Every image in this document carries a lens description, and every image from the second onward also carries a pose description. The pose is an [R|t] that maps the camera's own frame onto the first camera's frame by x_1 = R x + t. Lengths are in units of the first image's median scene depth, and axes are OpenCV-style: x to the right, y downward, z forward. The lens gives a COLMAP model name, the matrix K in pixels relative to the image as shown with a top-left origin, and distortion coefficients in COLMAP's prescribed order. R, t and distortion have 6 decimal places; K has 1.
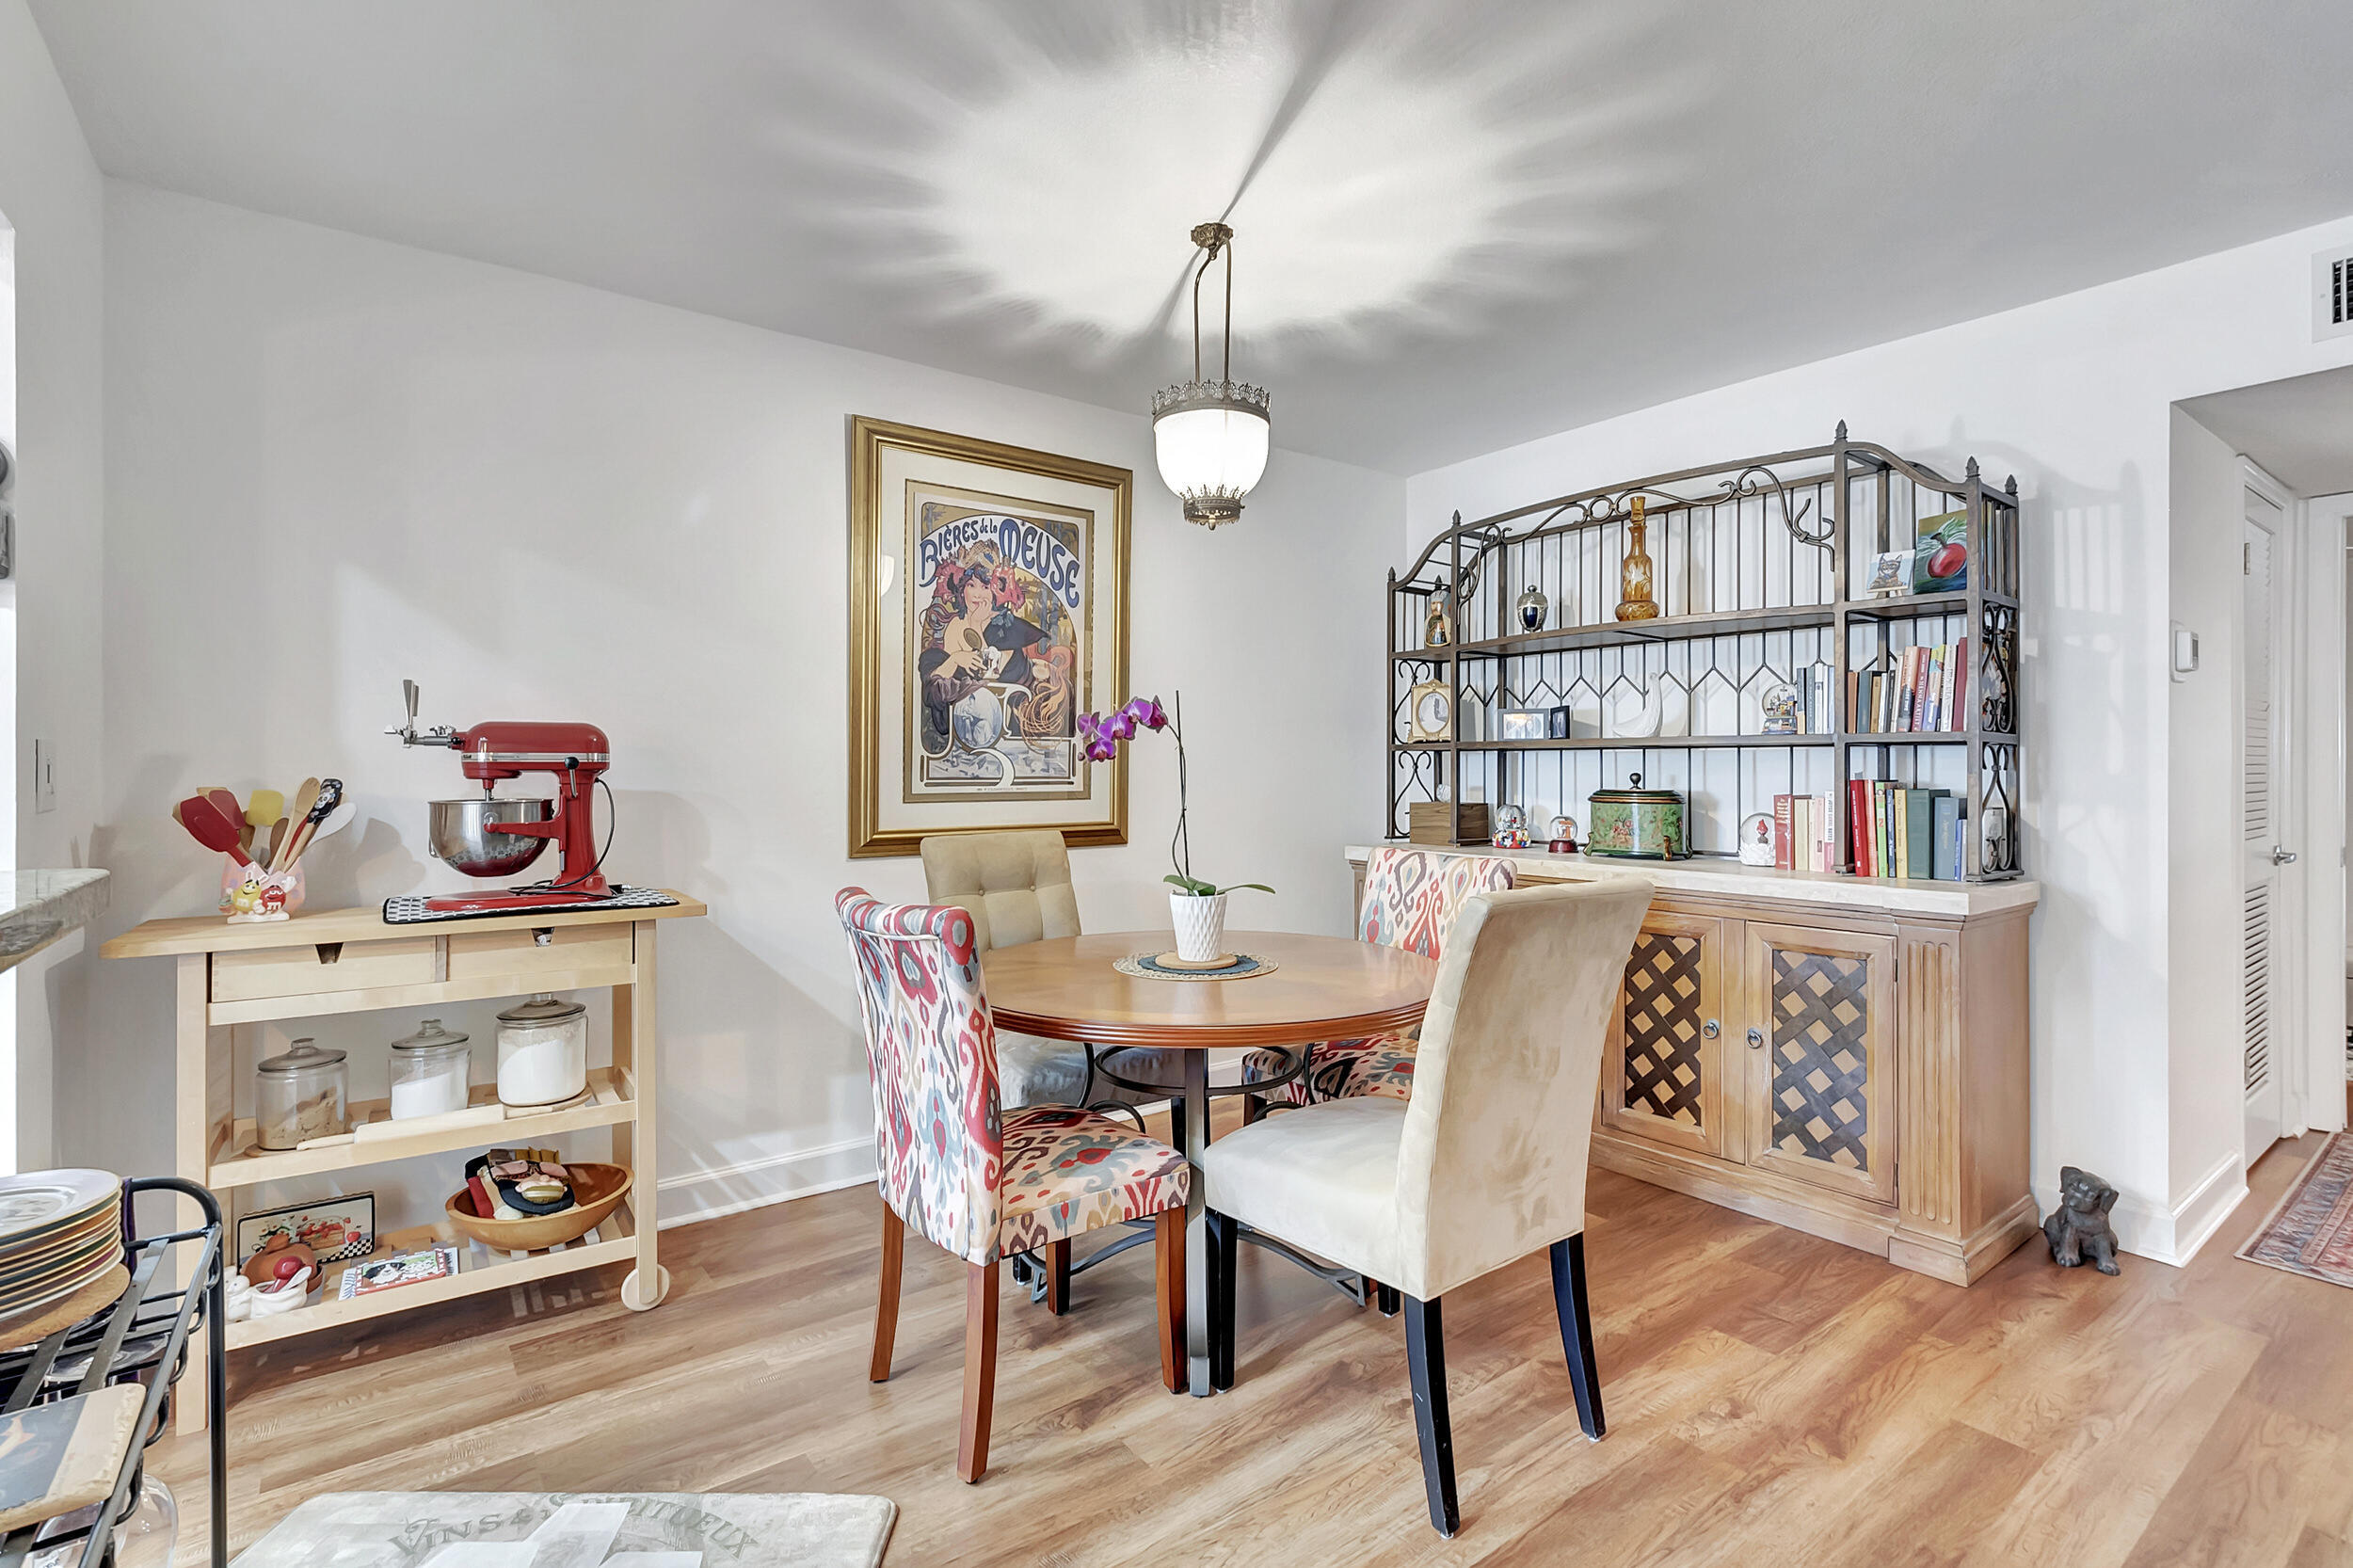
lens RADIAL K [[1090.5, 0, 1172.9], [0, 1090.5, 766.8], [0, 0, 1]] dist [-0.001445, -0.000258]
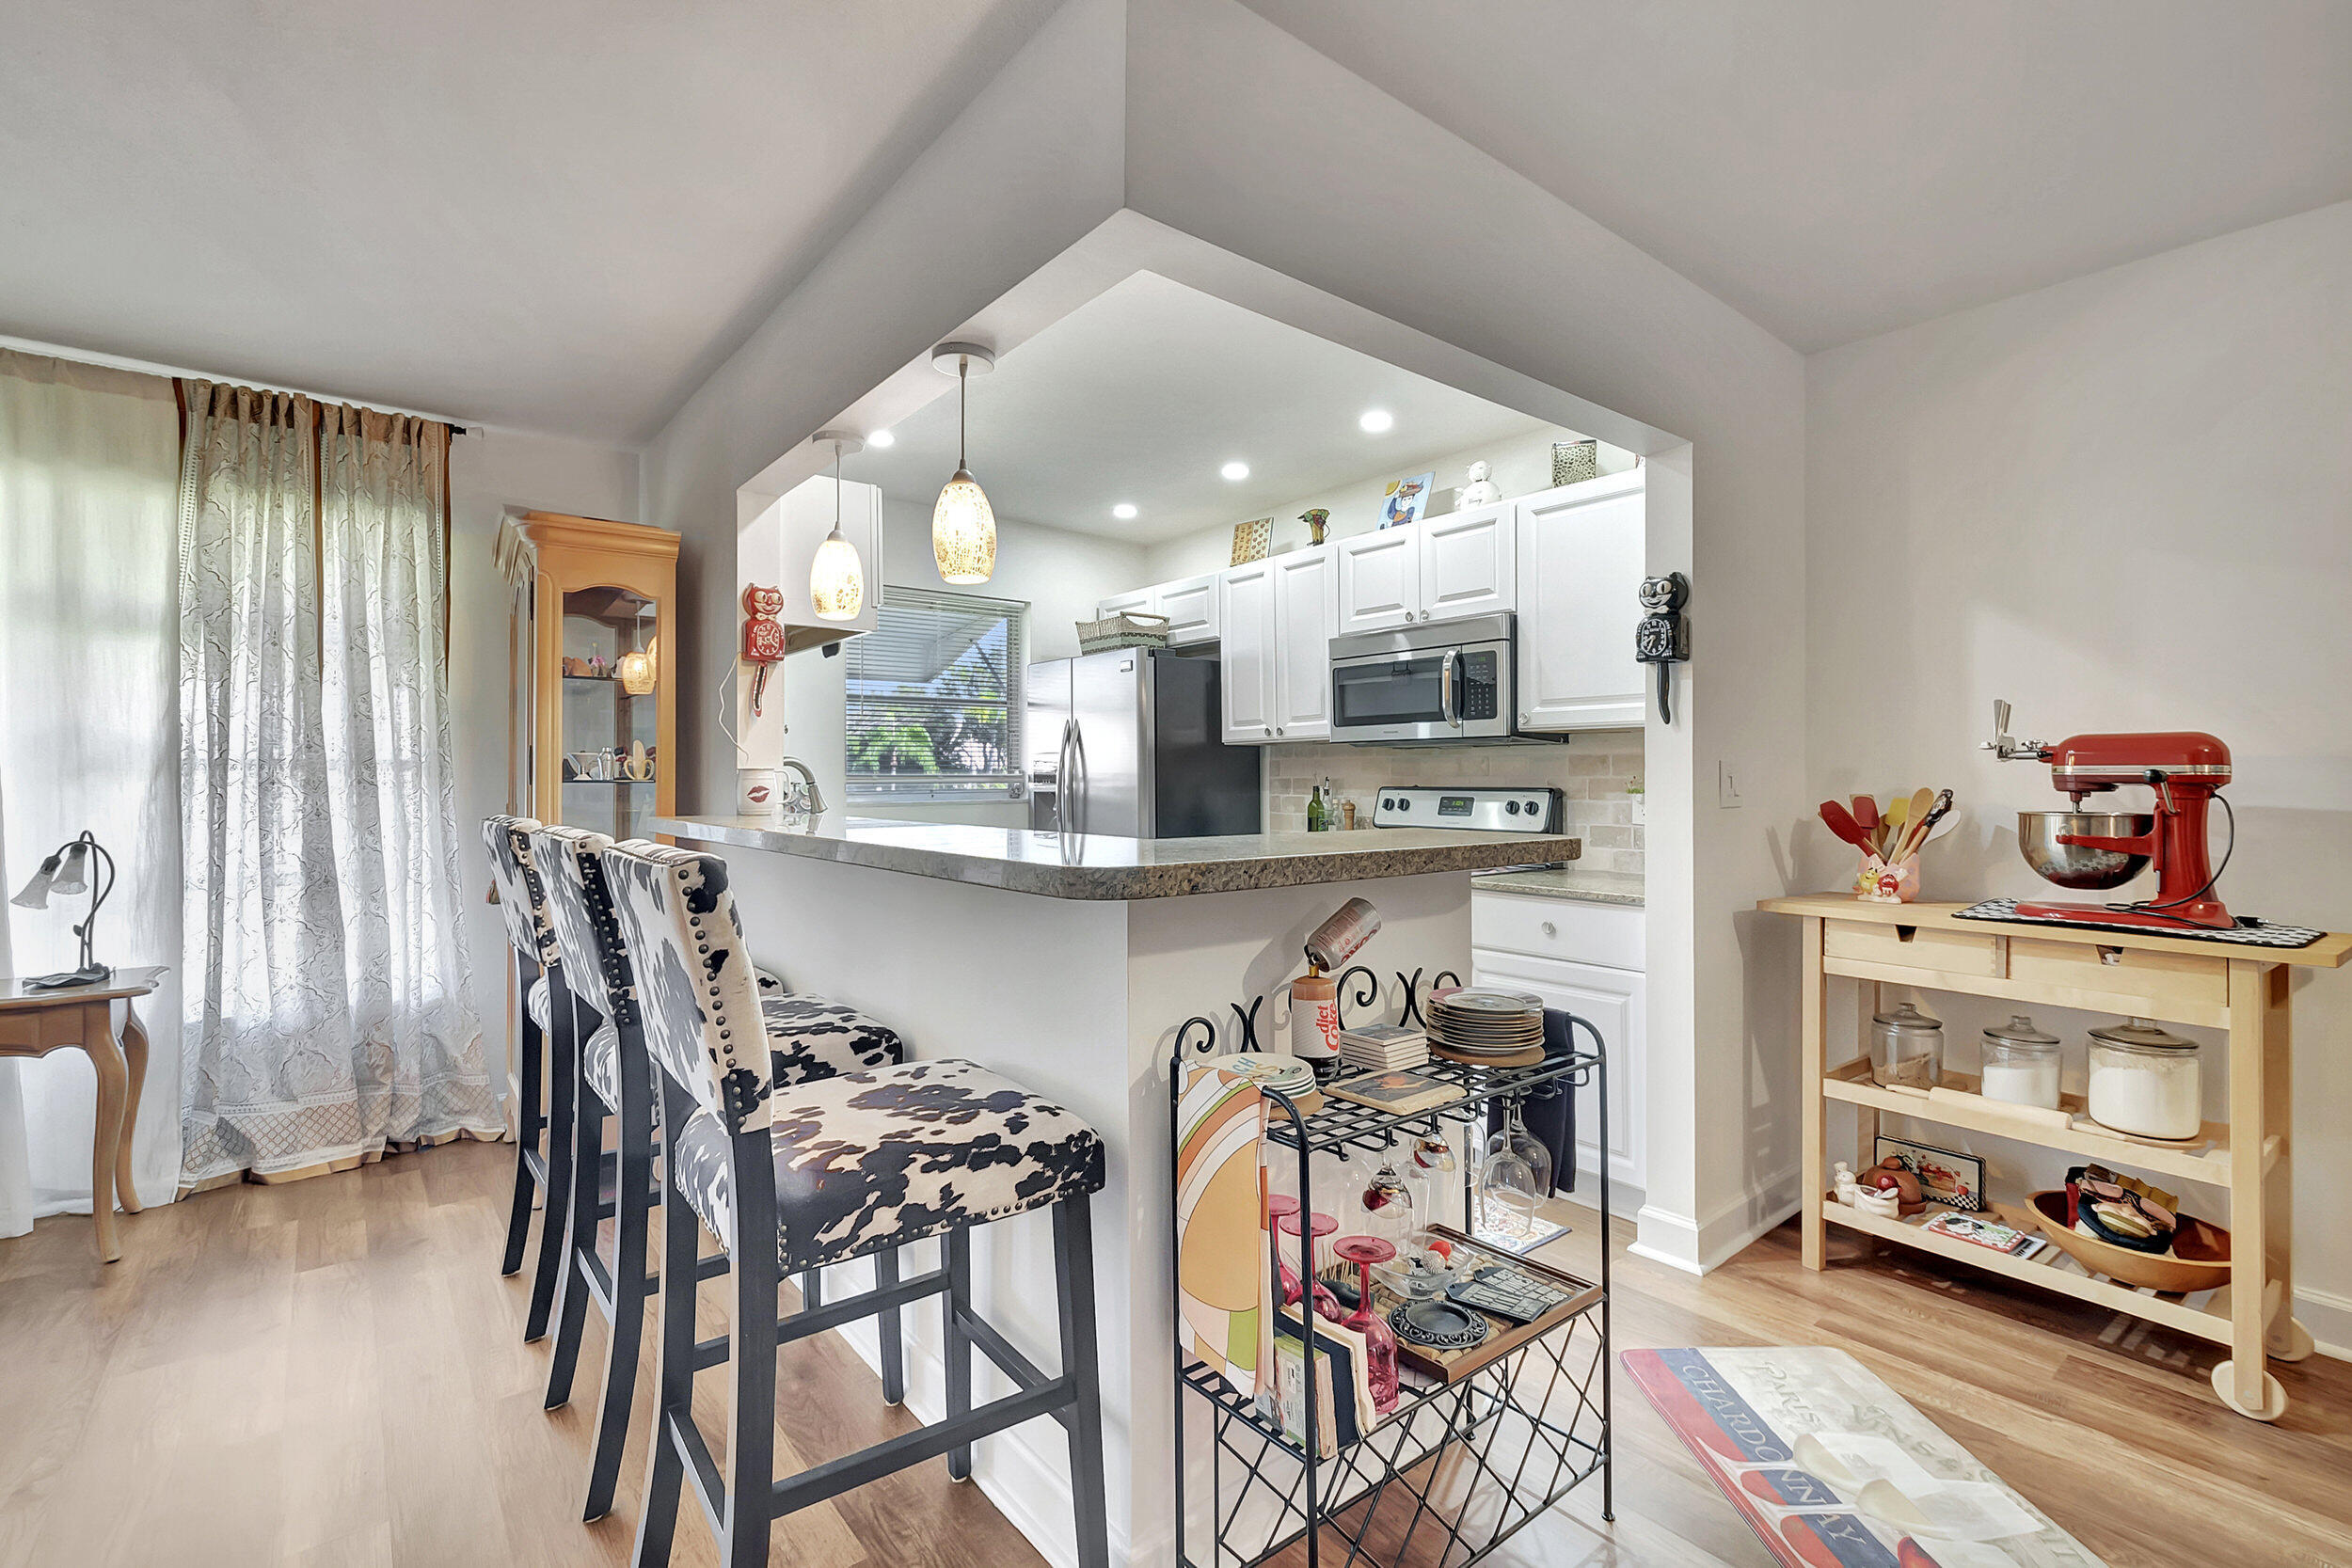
lens RADIAL K [[1037.8, 0, 1172.8], [0, 1037.8, 778.8], [0, 0, 1]] dist [-0.002448, -0.000851]
pose [[0.029485, 0.002292, -0.999563, 0.244929], [-0.001313, 0.999997, 0.002254, -0.001413], [0.999564, 0.001246, 0.029488, 0.109829]]
